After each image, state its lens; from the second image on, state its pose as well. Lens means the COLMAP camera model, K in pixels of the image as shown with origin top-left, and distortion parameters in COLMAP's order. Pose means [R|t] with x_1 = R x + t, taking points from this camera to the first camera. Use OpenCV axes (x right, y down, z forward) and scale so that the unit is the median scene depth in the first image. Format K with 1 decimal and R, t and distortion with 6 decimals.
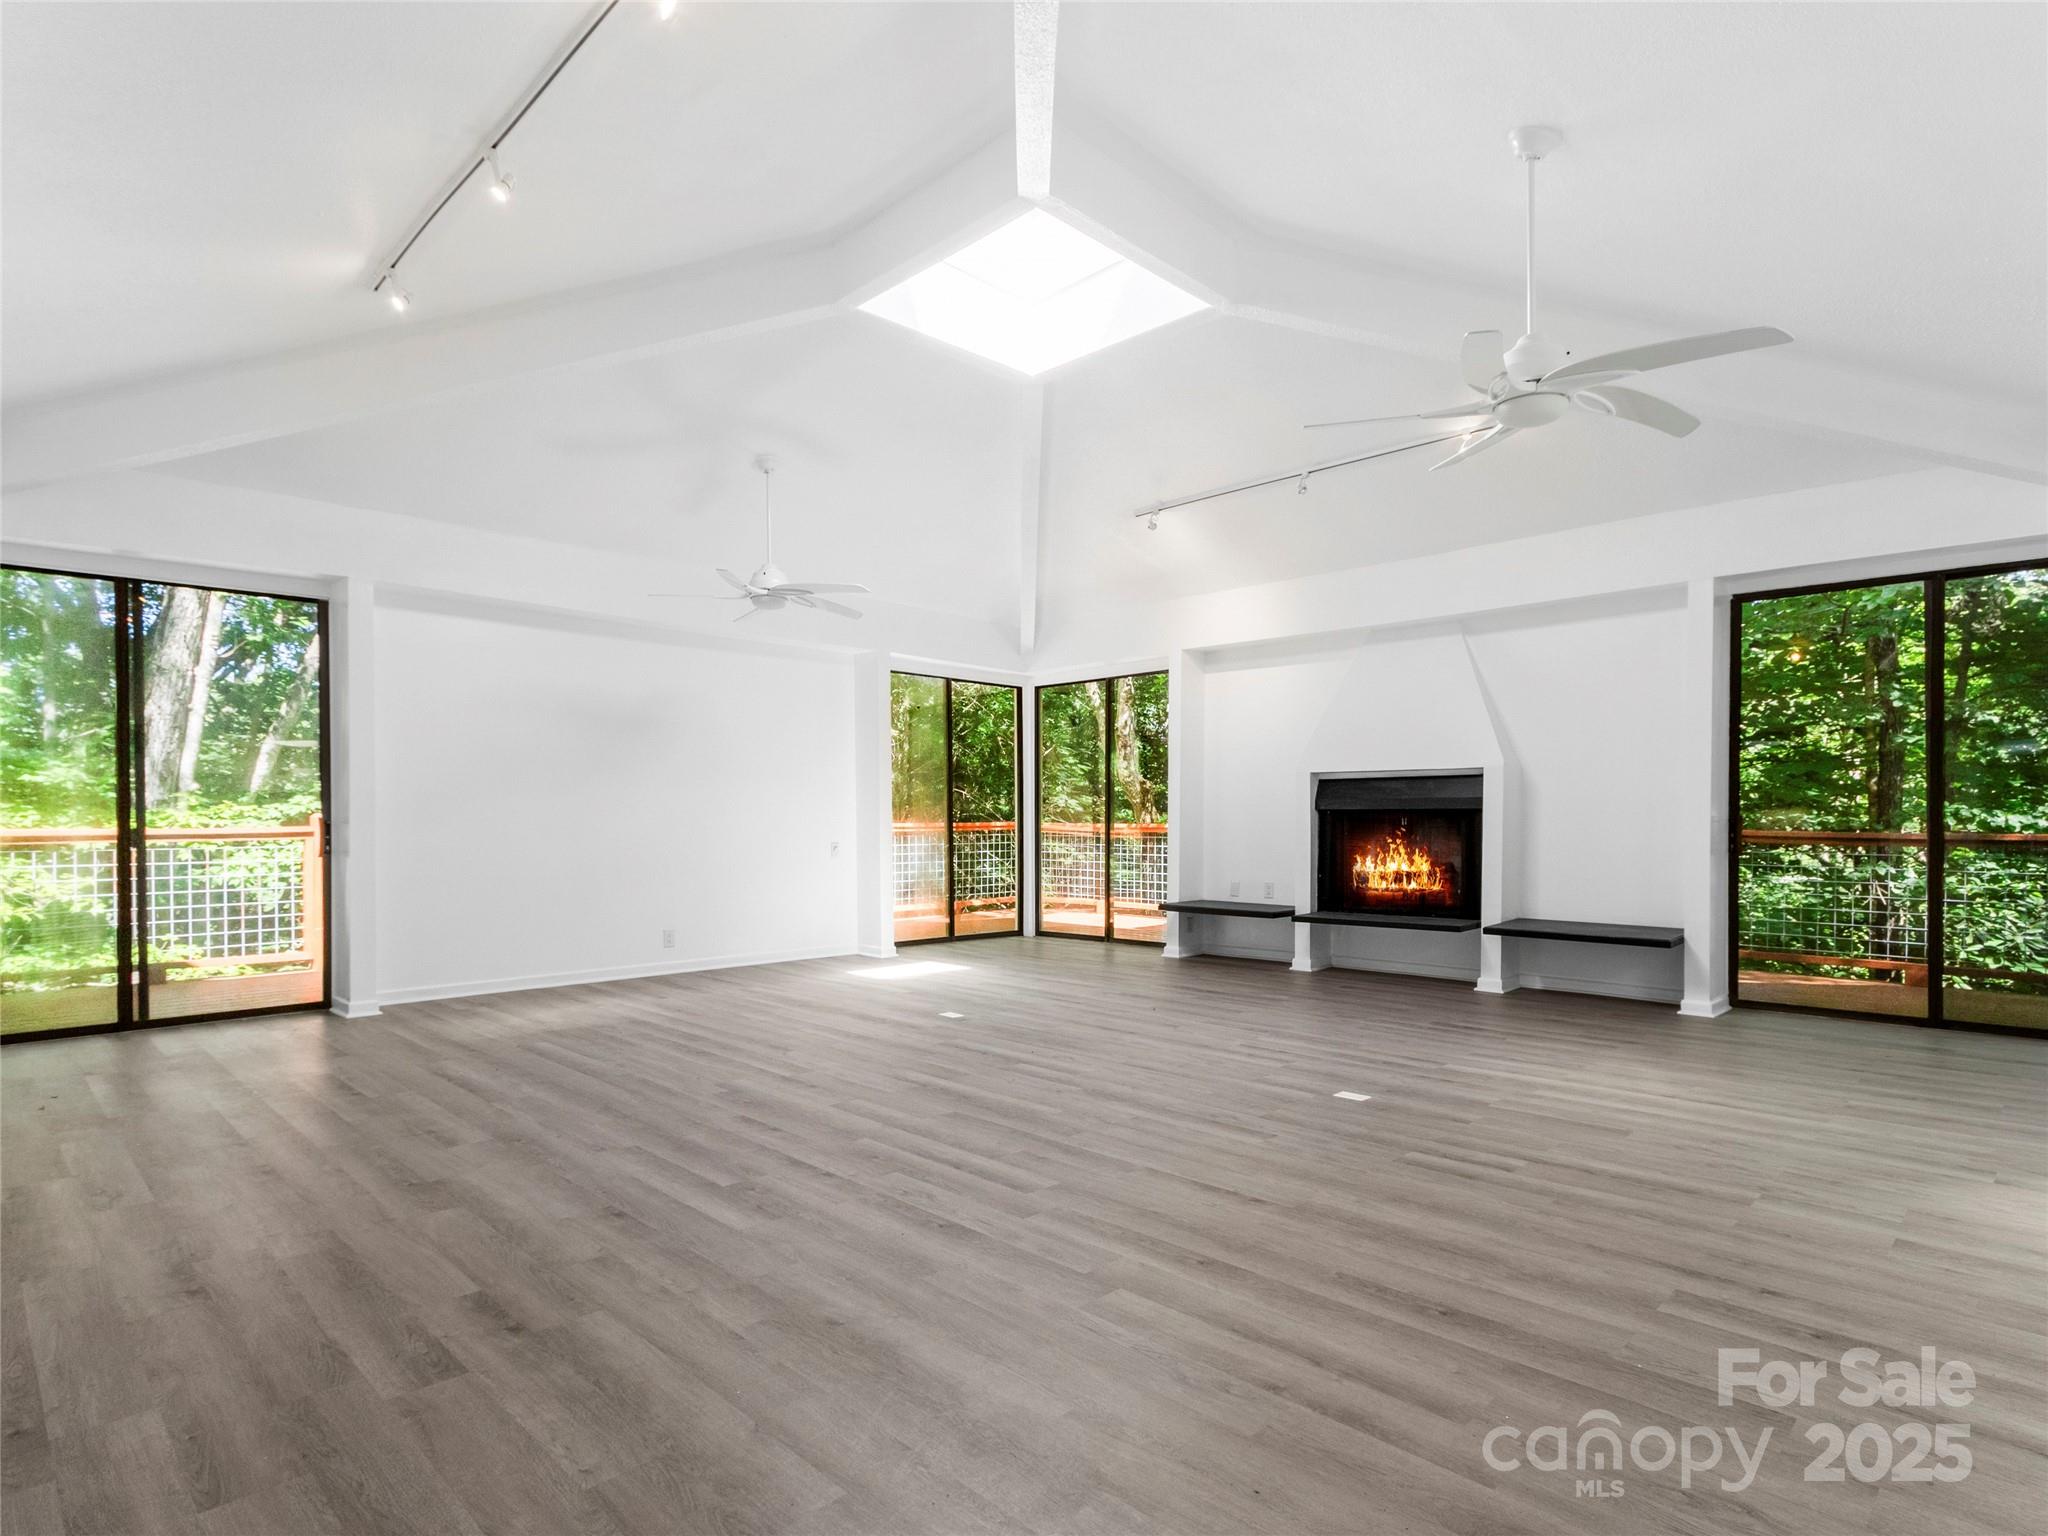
lens RADIAL K [[1078.3, 0, 1032.3], [0, 1078.3, 859.1], [0, 0, 1]] dist [0.001194, 0.000261]
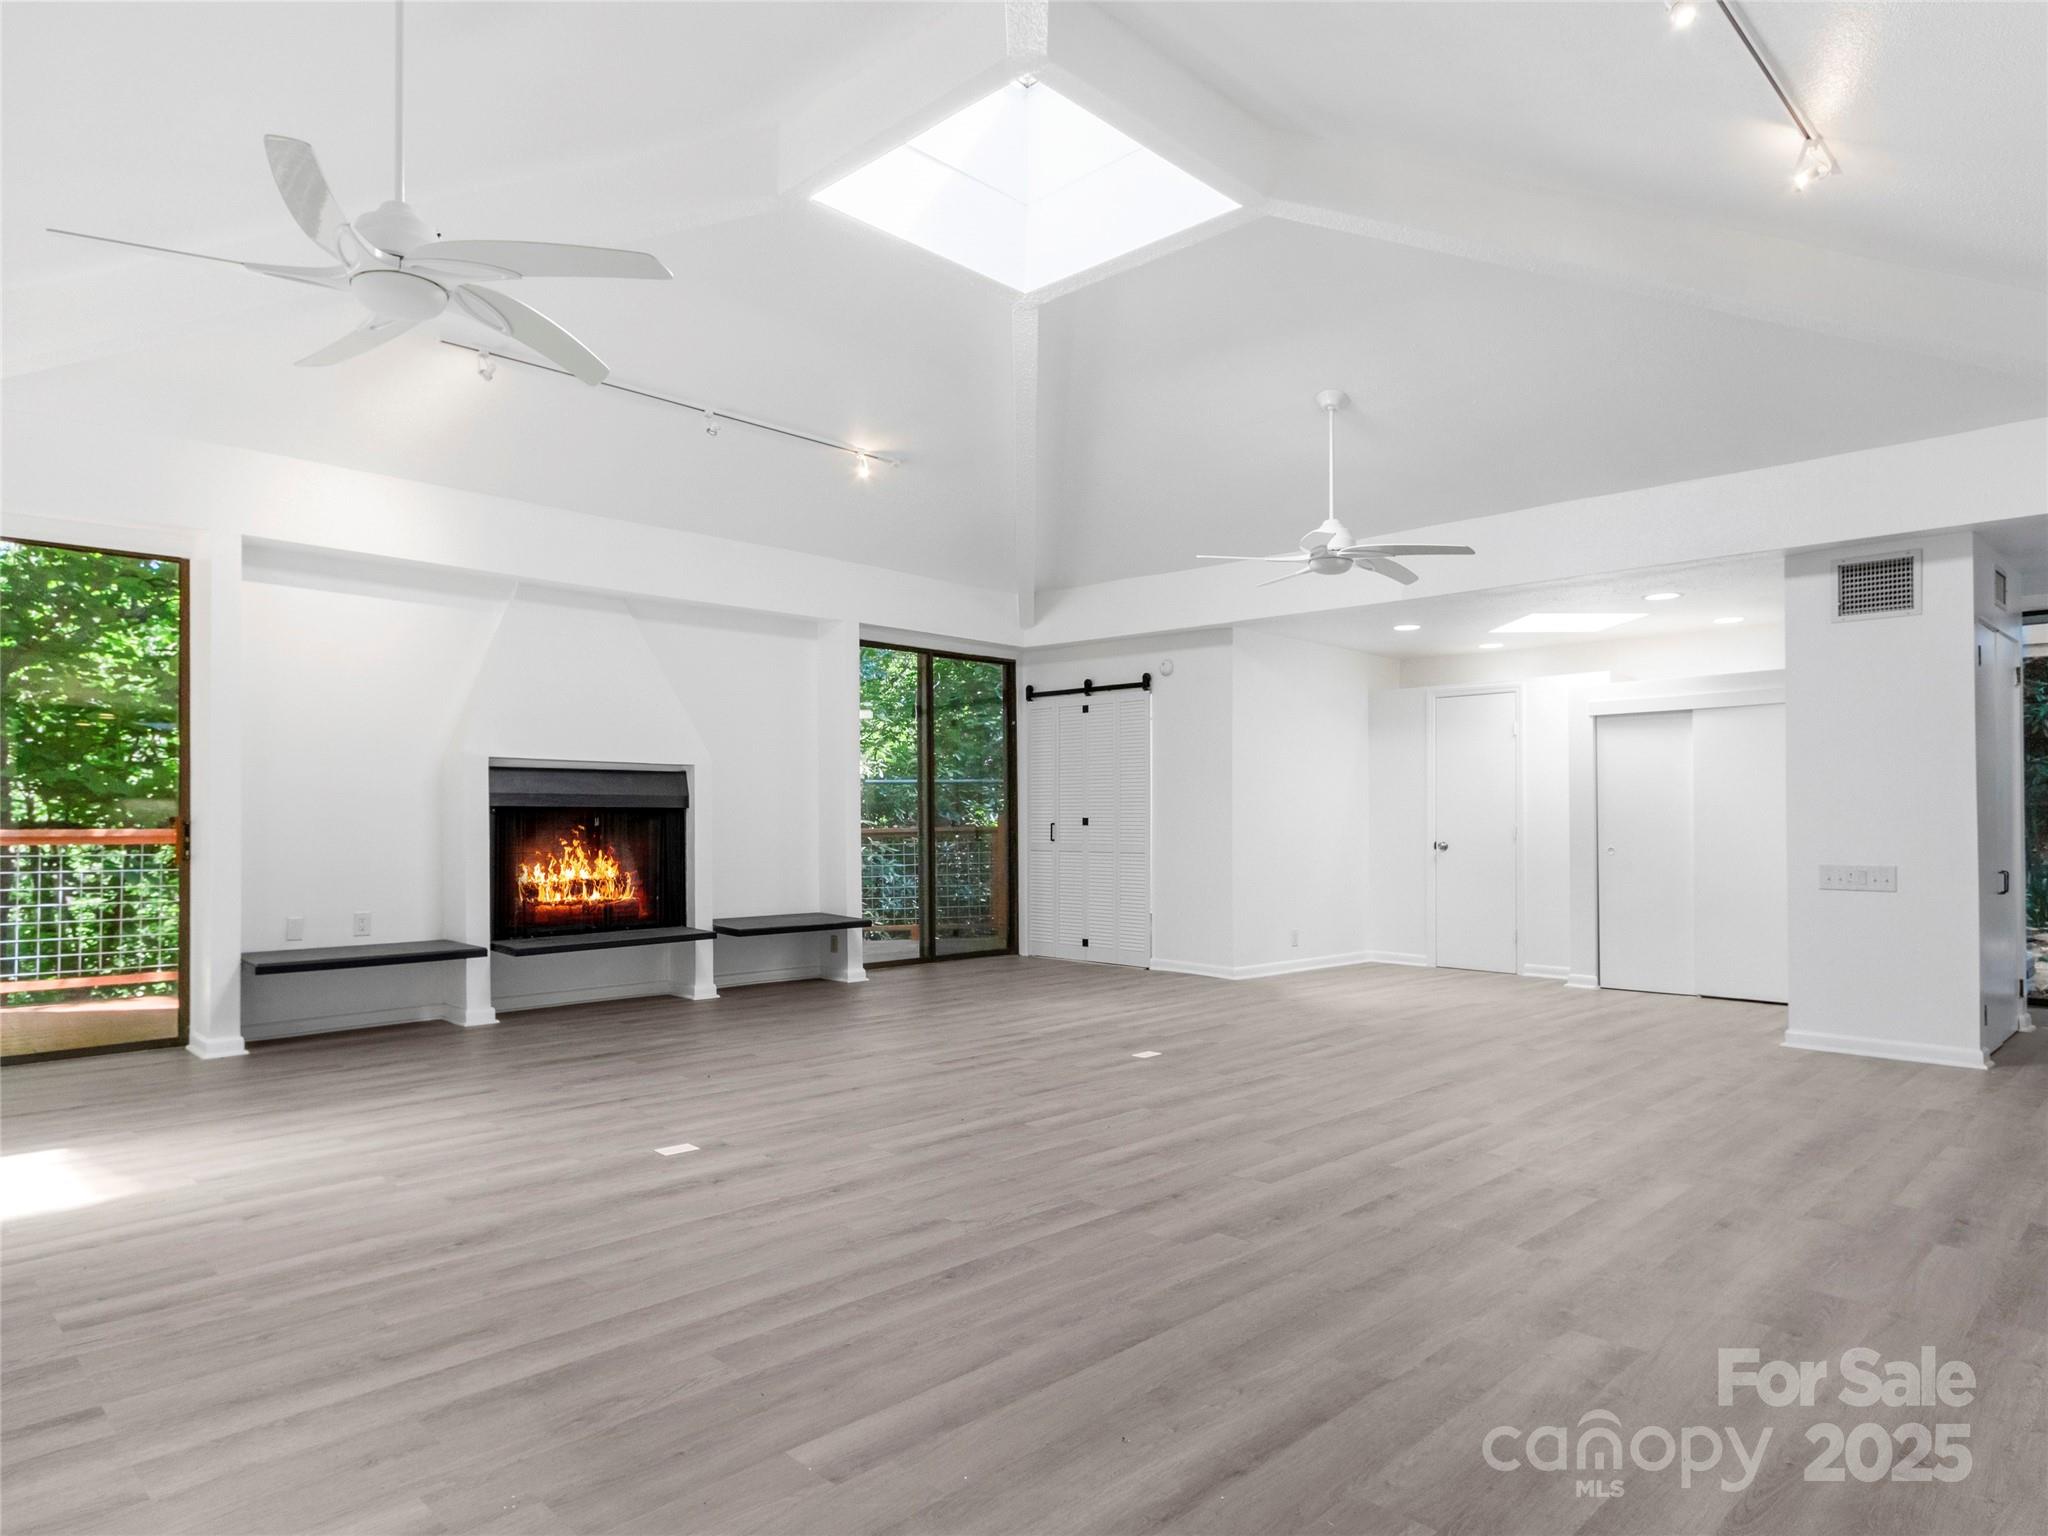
lens RADIAL K [[1221.7, 0, 1017.5], [0, 1221.7, 781.7], [0, 0, 1]] dist [0.011682, -0.003931]
pose [[0.008595, 0.030081, 0.999511, -0.658424], [0.032298, 0.999018, -0.030344, -0.027014], [-0.999441, 0.032543, 0.007615, 0.701257]]
